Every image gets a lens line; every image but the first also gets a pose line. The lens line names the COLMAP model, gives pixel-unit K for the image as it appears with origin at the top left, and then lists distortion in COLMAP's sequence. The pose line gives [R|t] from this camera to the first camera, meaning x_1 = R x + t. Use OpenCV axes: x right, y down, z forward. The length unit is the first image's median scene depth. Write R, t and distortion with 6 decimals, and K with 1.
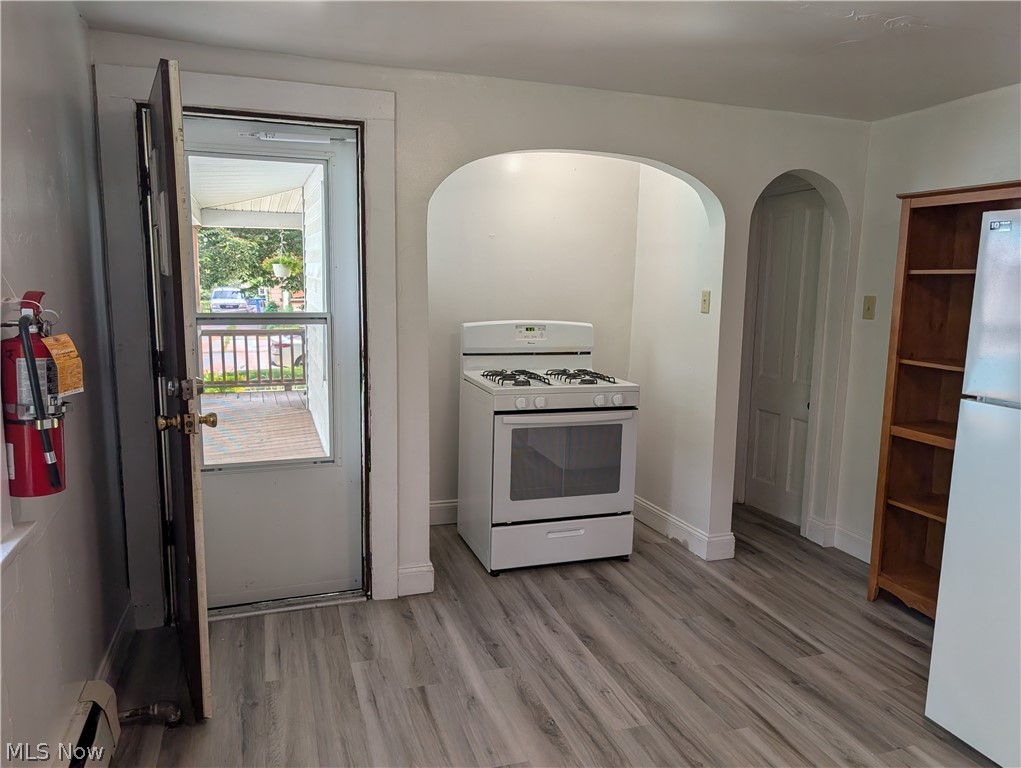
lens RADIAL K [[734.3, 0, 511.8], [0, 734.3, 382.8], [0, 0, 1]] dist [0.027729, -0.030126]
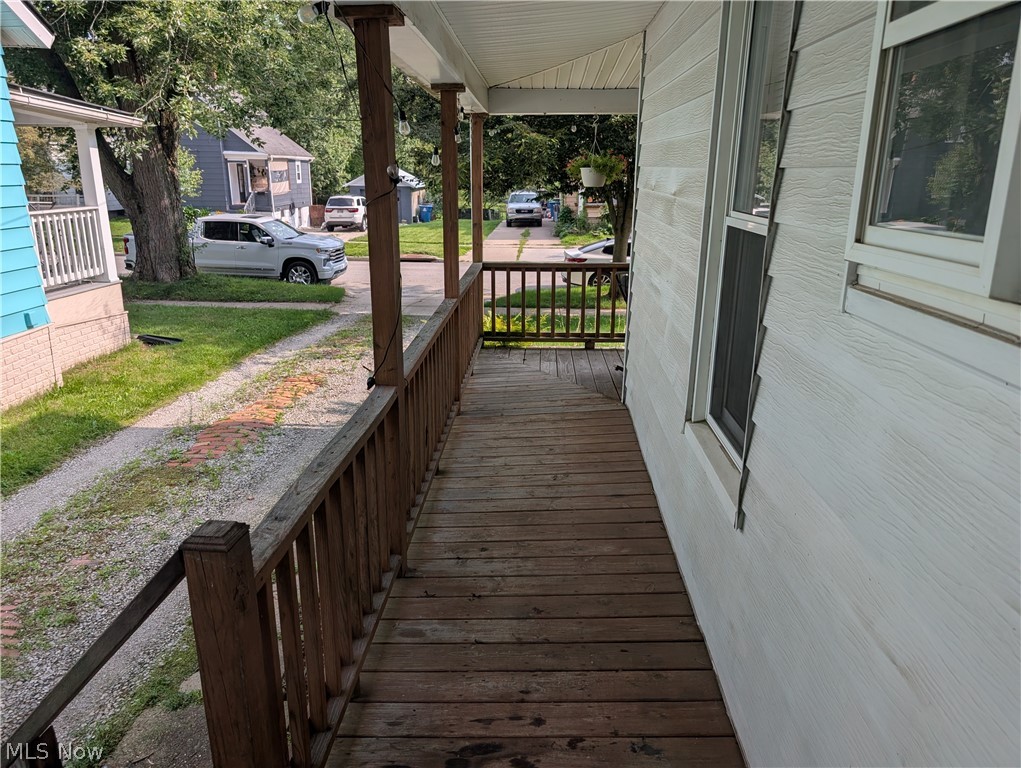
lens RADIAL K [[734.3, 0, 510.9], [0, 734.3, 386.7], [0, 0, 1]] dist [0.027729, -0.030126]
pose [[0.927438, 0.095084, -0.361687, -0.252797], [-0.045649, 0.988689, 0.142863, -0.117428], [0.371180, -0.115986, 0.921289, 0.687786]]
